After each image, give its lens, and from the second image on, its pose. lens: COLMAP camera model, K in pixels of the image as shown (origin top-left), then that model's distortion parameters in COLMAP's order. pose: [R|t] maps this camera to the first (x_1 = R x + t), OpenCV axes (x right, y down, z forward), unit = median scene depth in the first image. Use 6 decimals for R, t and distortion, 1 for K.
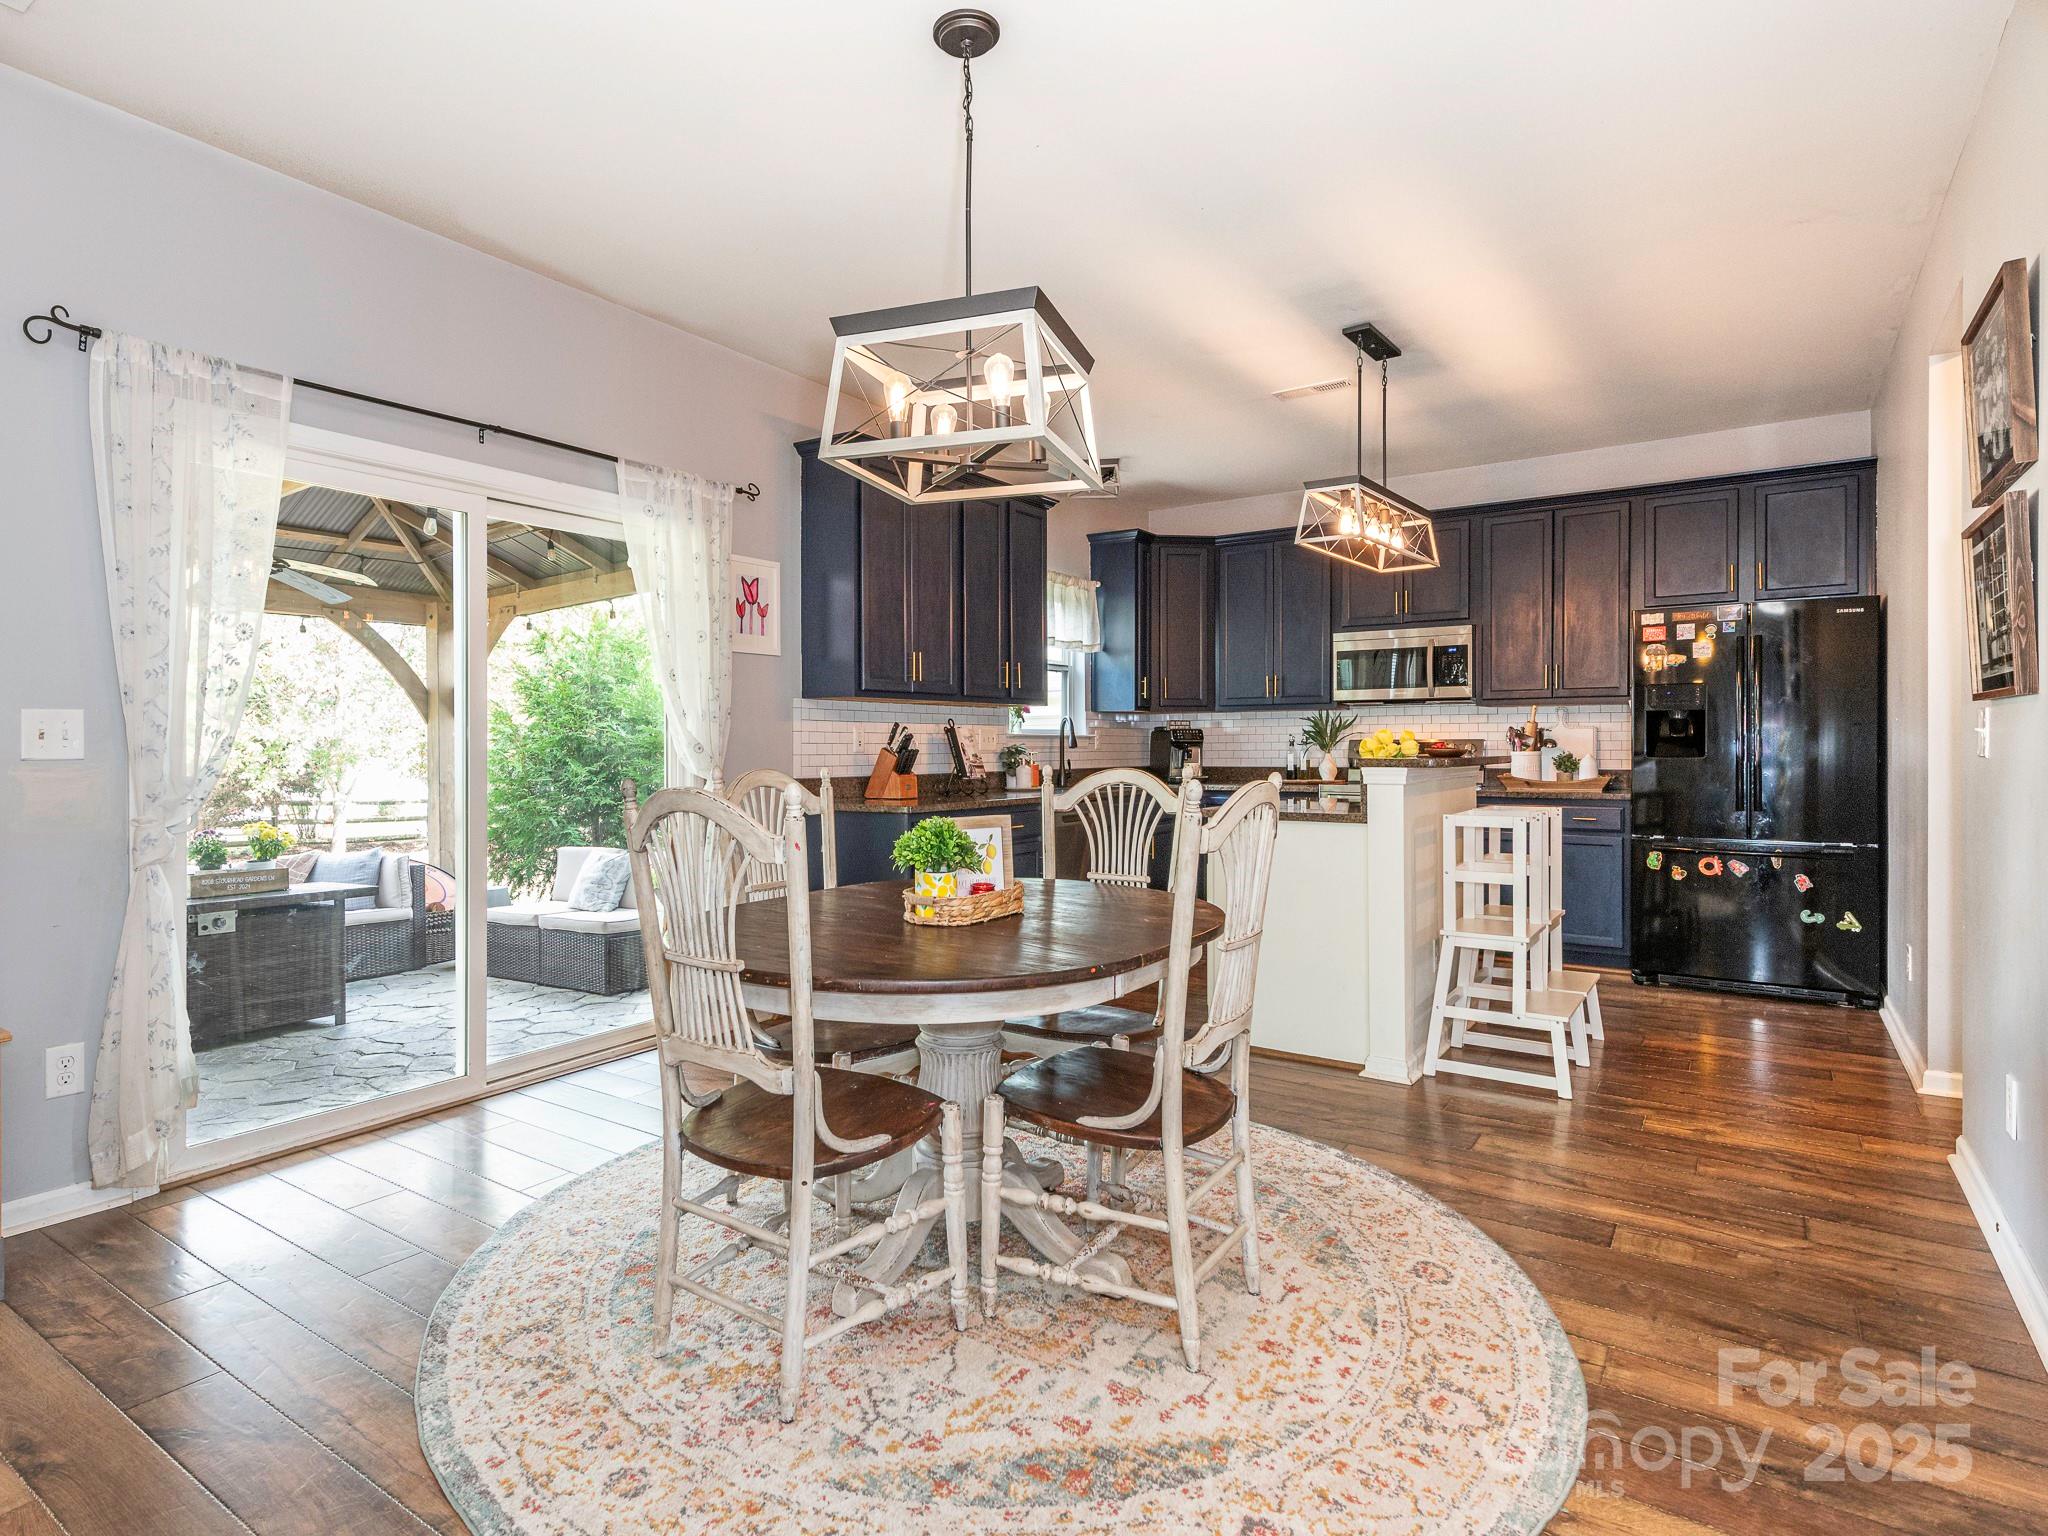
lens RADIAL K [[1052.6, 0, 1036.8], [0, 1052.6, 768.5], [0, 0, 1]] dist [0.015607, -0.006770]
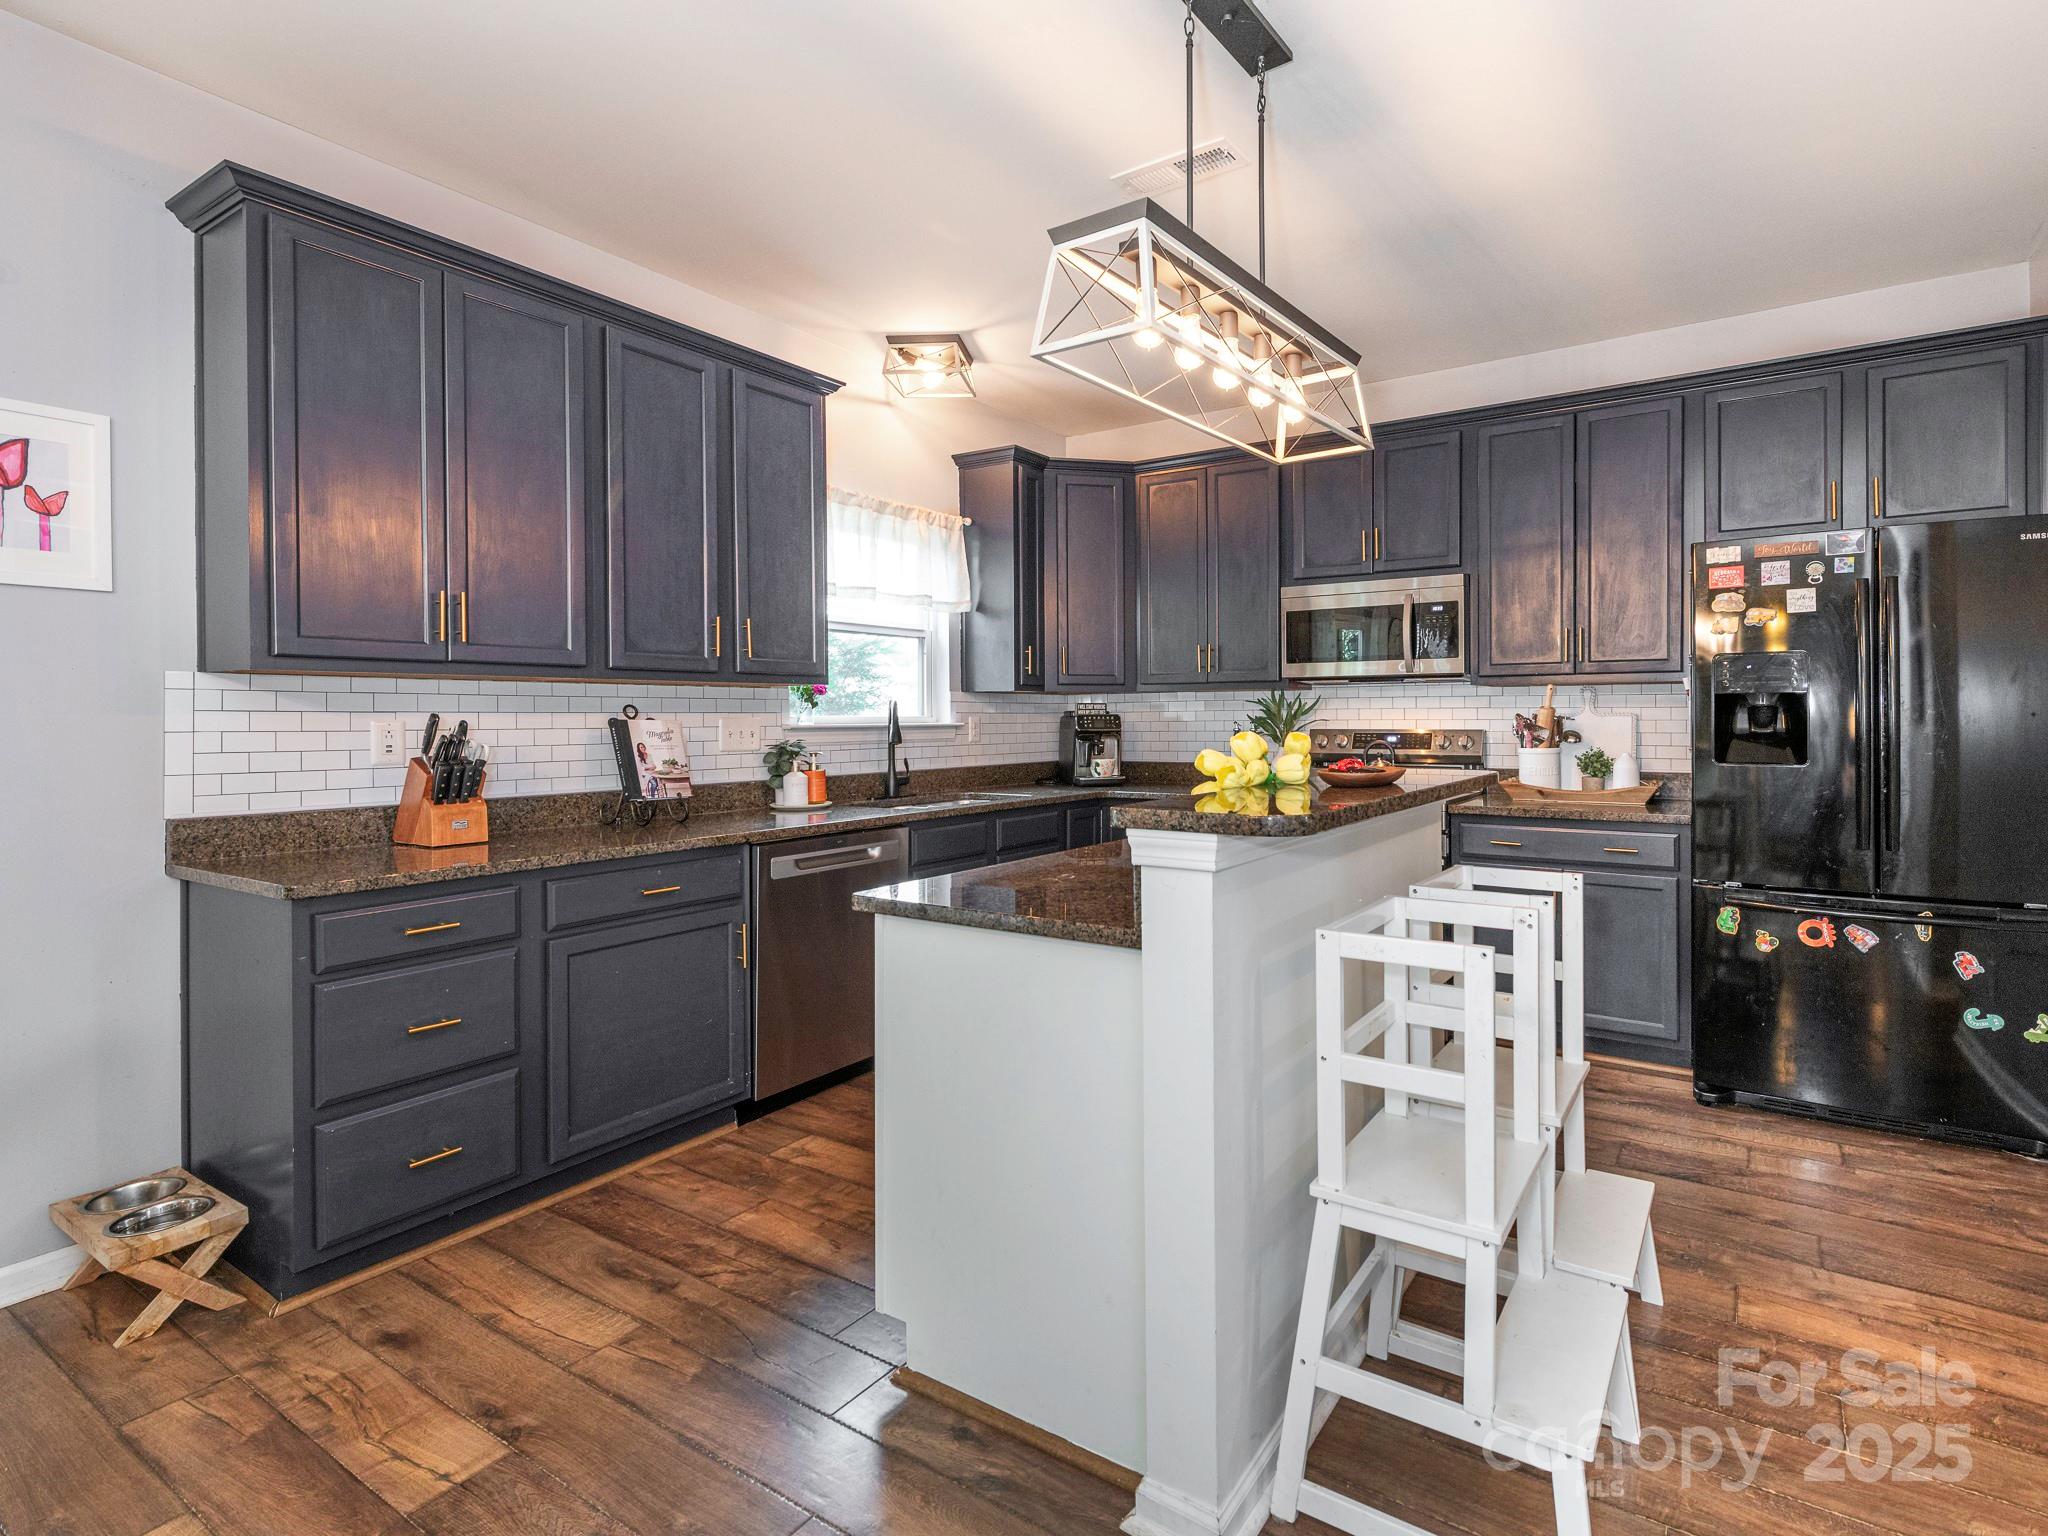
lens RADIAL K [[942.6, 0, 1131.1], [0, 942.6, 726.7], [0, 0, 1]] dist [0.011276, -0.000142]
pose [[0.999998, 0.000942, 0.001802, 0.191660], [-0.000921, 0.999932, -0.011610, -0.024153], [-0.001813, 0.011608, 0.999931, 0.371635]]
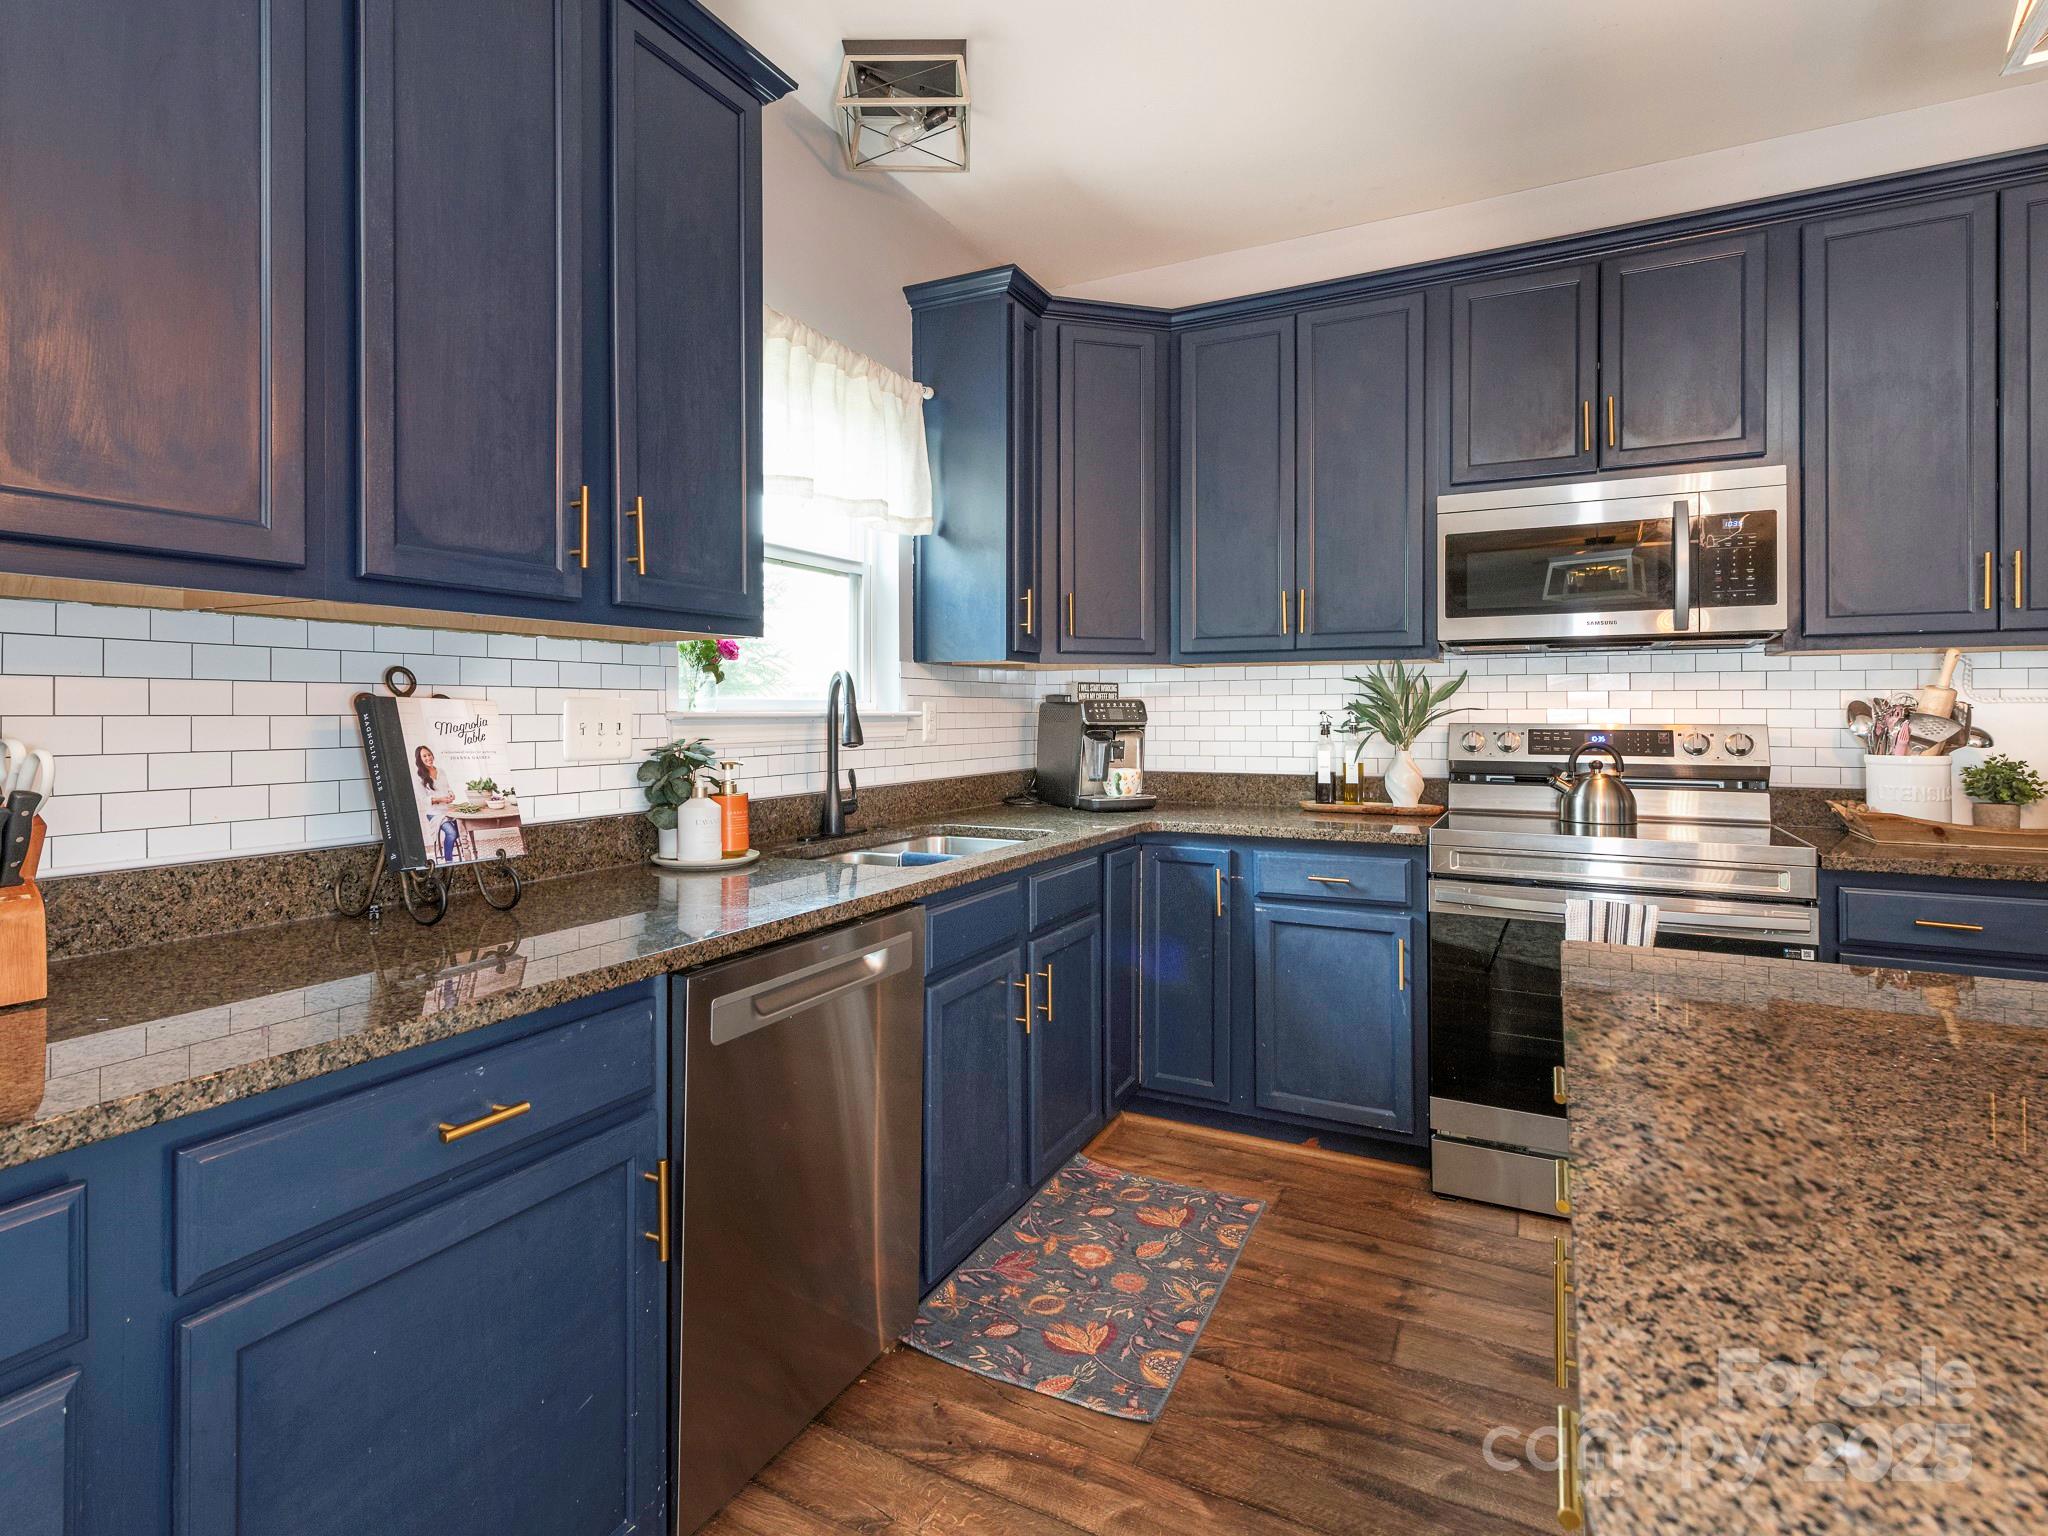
lens RADIAL K [[1039.4, 0, 960.7], [0, 1039.4, 714.6], [0, 0, 1]] dist [0.005075, -0.000369]
pose [[0.999473, 0.004110, 0.032194, 0.064462], [-0.003547, 0.999840, -0.017522, -0.024967], [-0.032261, 0.017398, 0.999328, 0.598037]]
